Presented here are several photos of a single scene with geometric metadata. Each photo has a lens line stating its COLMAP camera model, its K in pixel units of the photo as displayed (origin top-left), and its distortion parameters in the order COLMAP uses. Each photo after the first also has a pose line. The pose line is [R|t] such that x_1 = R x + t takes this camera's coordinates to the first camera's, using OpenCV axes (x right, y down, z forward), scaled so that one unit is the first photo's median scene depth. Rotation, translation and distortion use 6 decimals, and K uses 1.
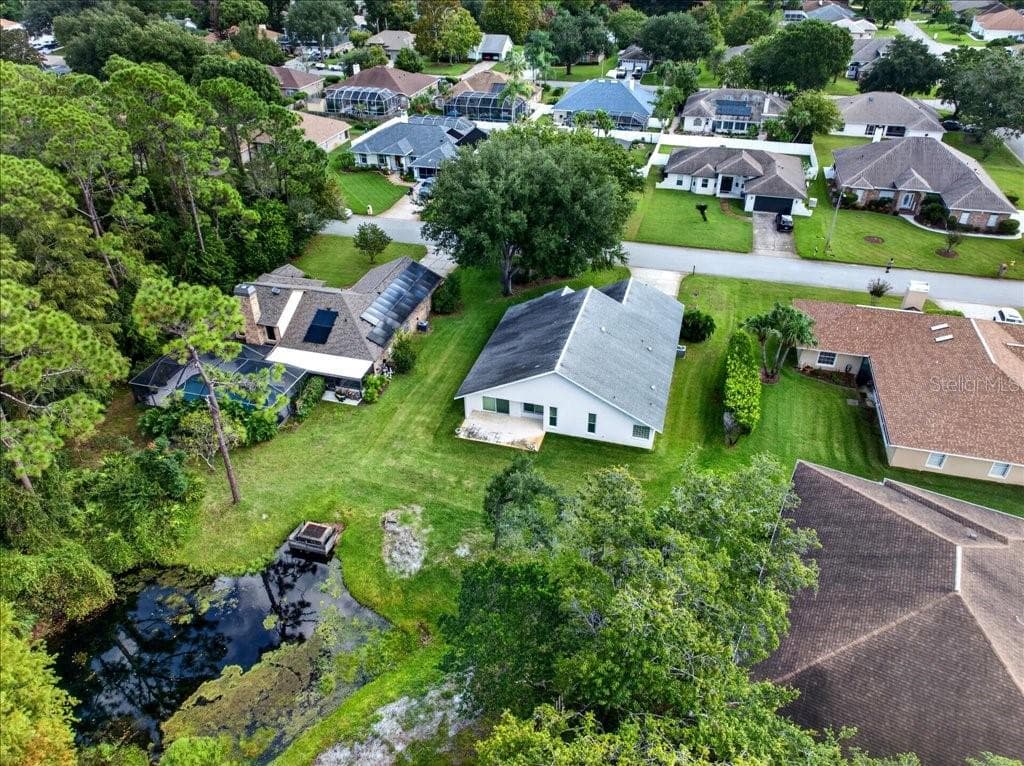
lens RADIAL K [[696.9, 0, 514.4], [0, 696.9, 379.2], [0, 0, 1]] dist [-0.004360, 0.004924]
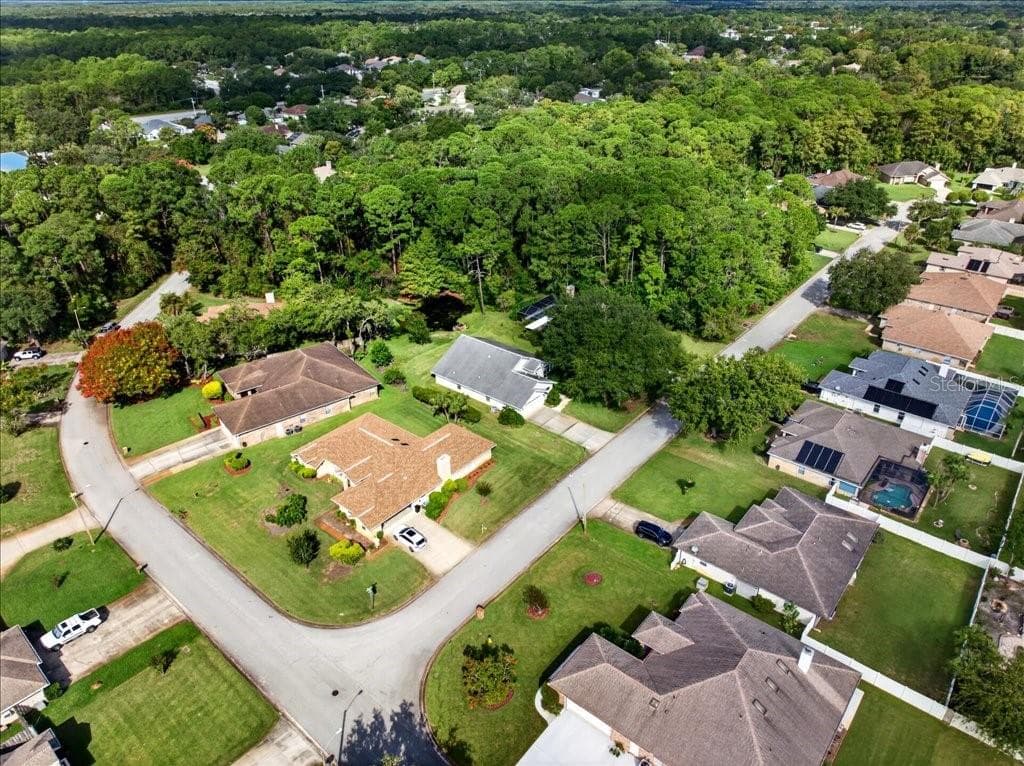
lens RADIAL K [[696.9, 0, 509.7], [0, 696.9, 388.6], [0, 0, 1]] dist [-0.004360, 0.004924]
pose [[-0.403578, 0.463026, -0.789134, 1.091556], [-0.504702, 0.606739, 0.614120, -0.806173], [0.763152, 0.646123, -0.011177, 0.698421]]
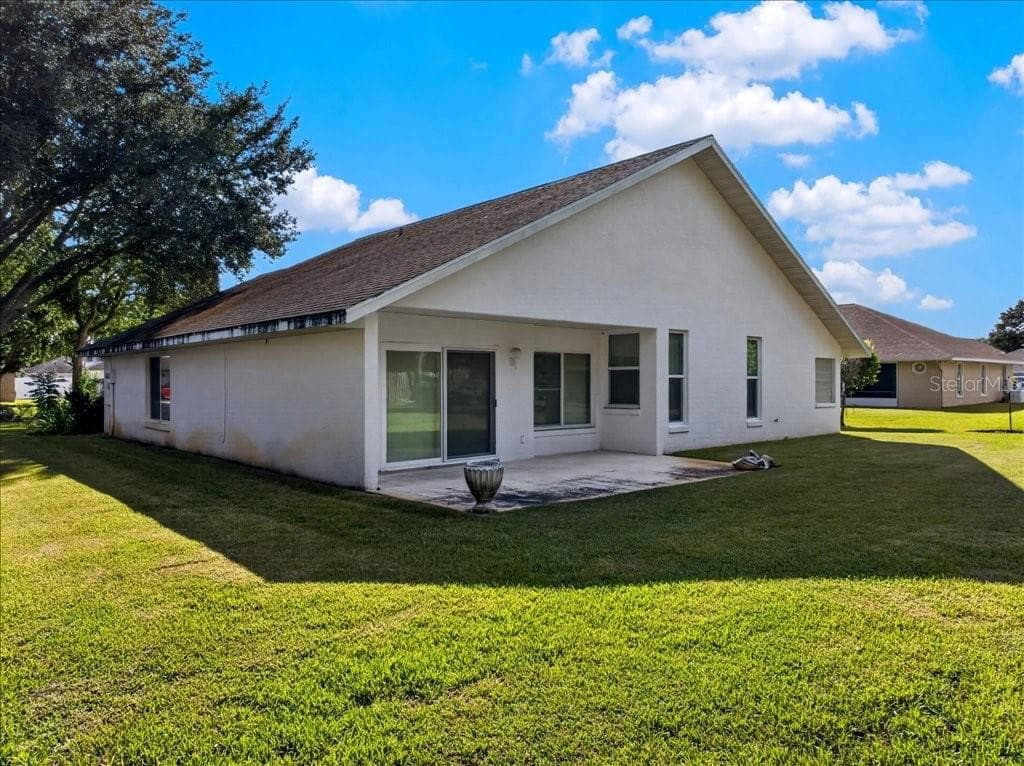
lens RADIAL K [[696.9, 0, 511.5], [0, 696.9, 383.2], [0, 0, 1]] dist [-0.004360, 0.004924]
pose [[0.544842, 0.013710, 0.838427, -0.117418], [0.463355, 0.828430, -0.314652, 0.064366], [-0.698891, 0.559925, 0.445011, 0.539394]]
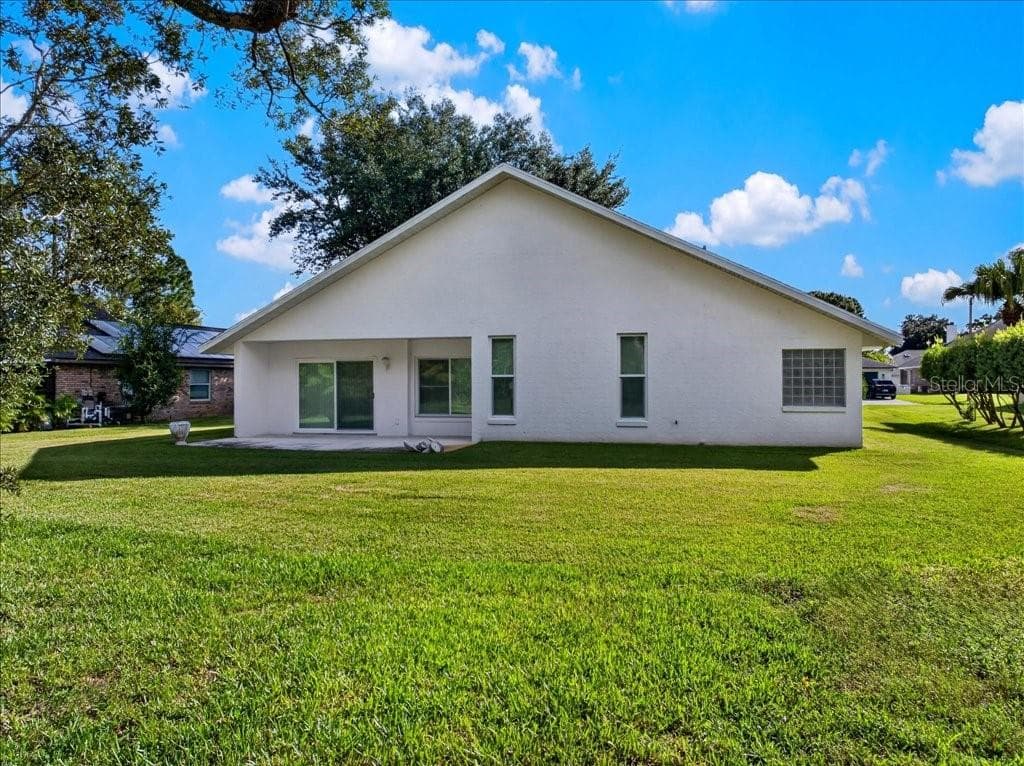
lens RADIAL K [[696.9, 0, 513.8], [0, 696.9, 384.4], [0, 0, 1]] dist [-0.004360, 0.004924]
pose [[0.999289, 0.016899, 0.033710, 0.029115], [0.005065, 0.825714, -0.564066, 0.134303], [-0.037367, 0.563836, 0.825041, 0.435107]]
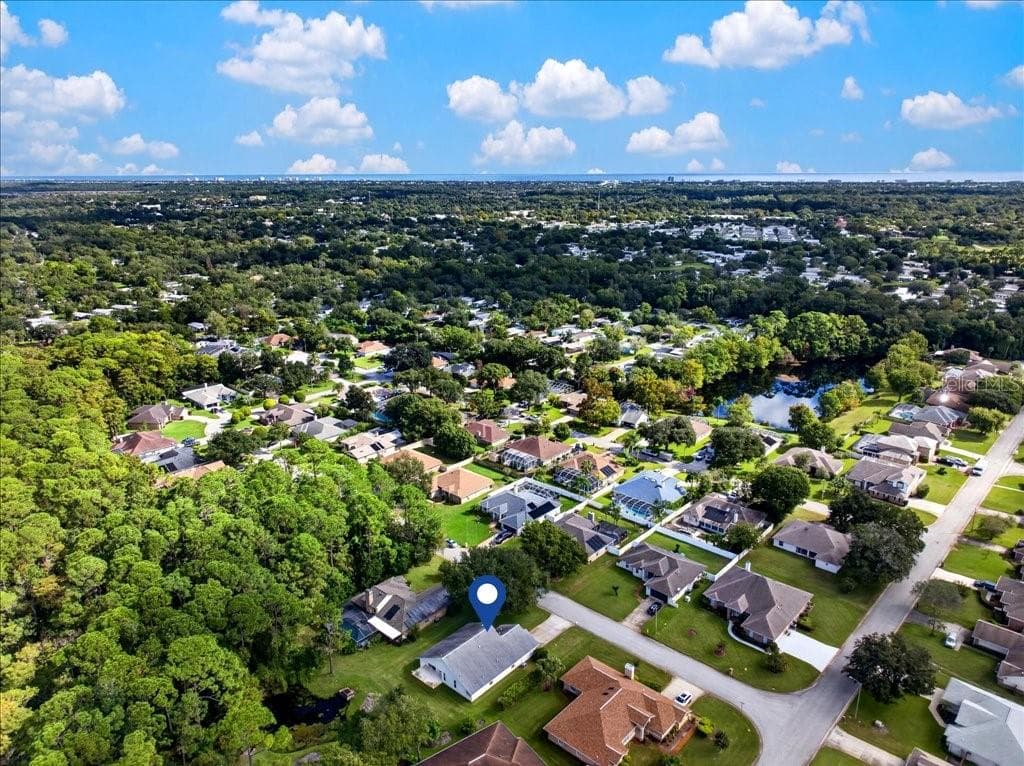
lens RADIAL K [[696.9, 0, 515.5], [0, 696.9, 385.6], [0, 0, 1]] dist [-0.004360, 0.004924]
pose [[0.901997, 0.134416, -0.410284, 0.700560], [-0.248901, 0.938380, -0.239773, -0.235097], [0.352773, 0.318394, 0.879873, -0.882562]]
